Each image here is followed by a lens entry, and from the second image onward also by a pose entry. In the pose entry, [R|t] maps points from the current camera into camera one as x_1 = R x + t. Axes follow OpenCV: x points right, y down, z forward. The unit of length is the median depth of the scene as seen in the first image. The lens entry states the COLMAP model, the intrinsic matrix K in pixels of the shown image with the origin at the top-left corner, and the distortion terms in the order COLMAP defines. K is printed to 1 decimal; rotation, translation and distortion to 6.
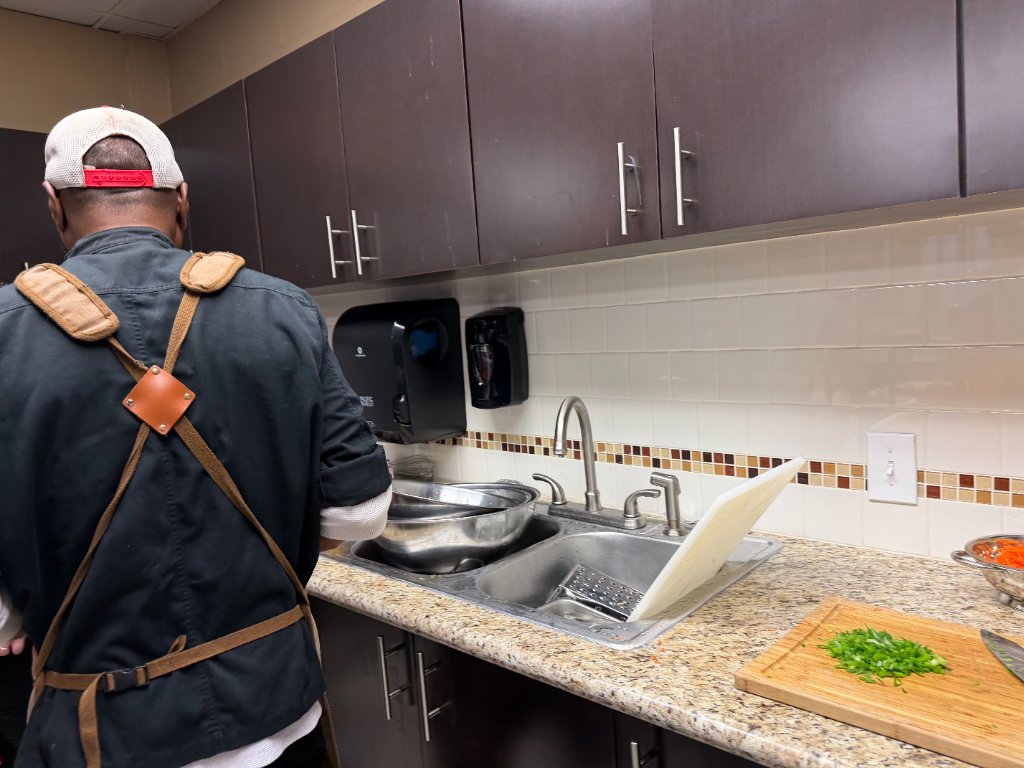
lens RADIAL K [[719.4, 0, 512.0], [0, 719.4, 384.0], [0, 0, 1]] dist [-0.018647, -0.004609]
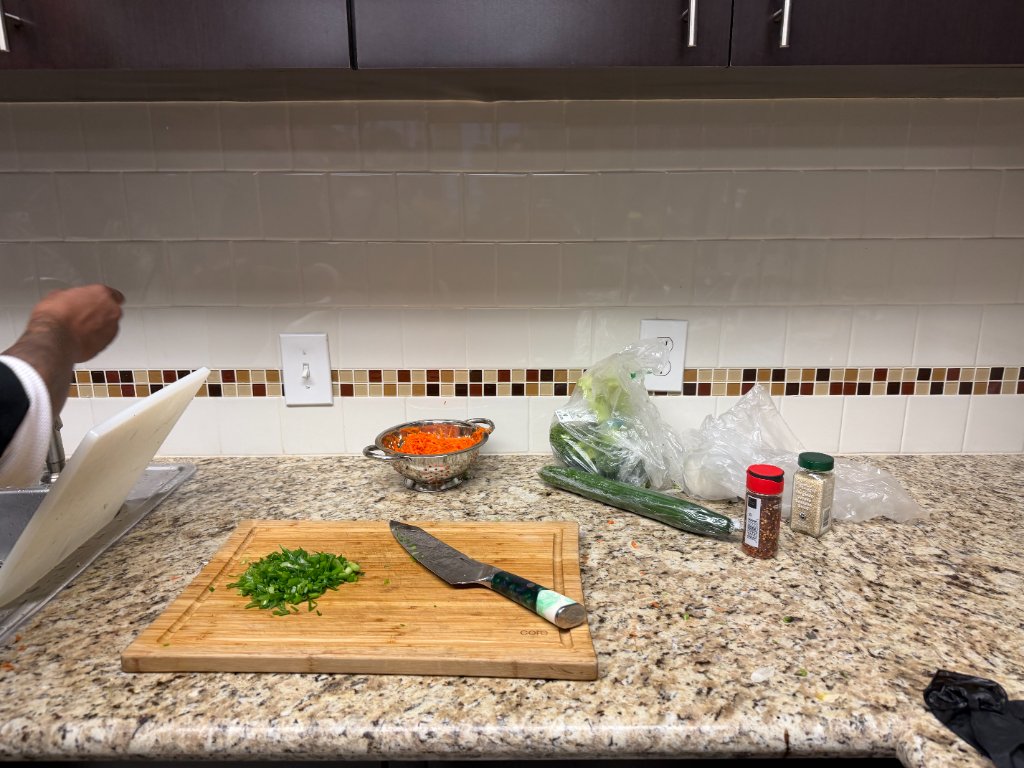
lens RADIAL K [[719.4, 0, 512.0], [0, 719.4, 384.0], [0, 0, 1]] dist [-0.018647, -0.004609]
pose [[0.734782, -0.105259, 0.670086, 0.111655], [0.014377, 0.990081, 0.139760, 0.005942], [-0.678150, -0.093059, 0.729007, 0.138697]]
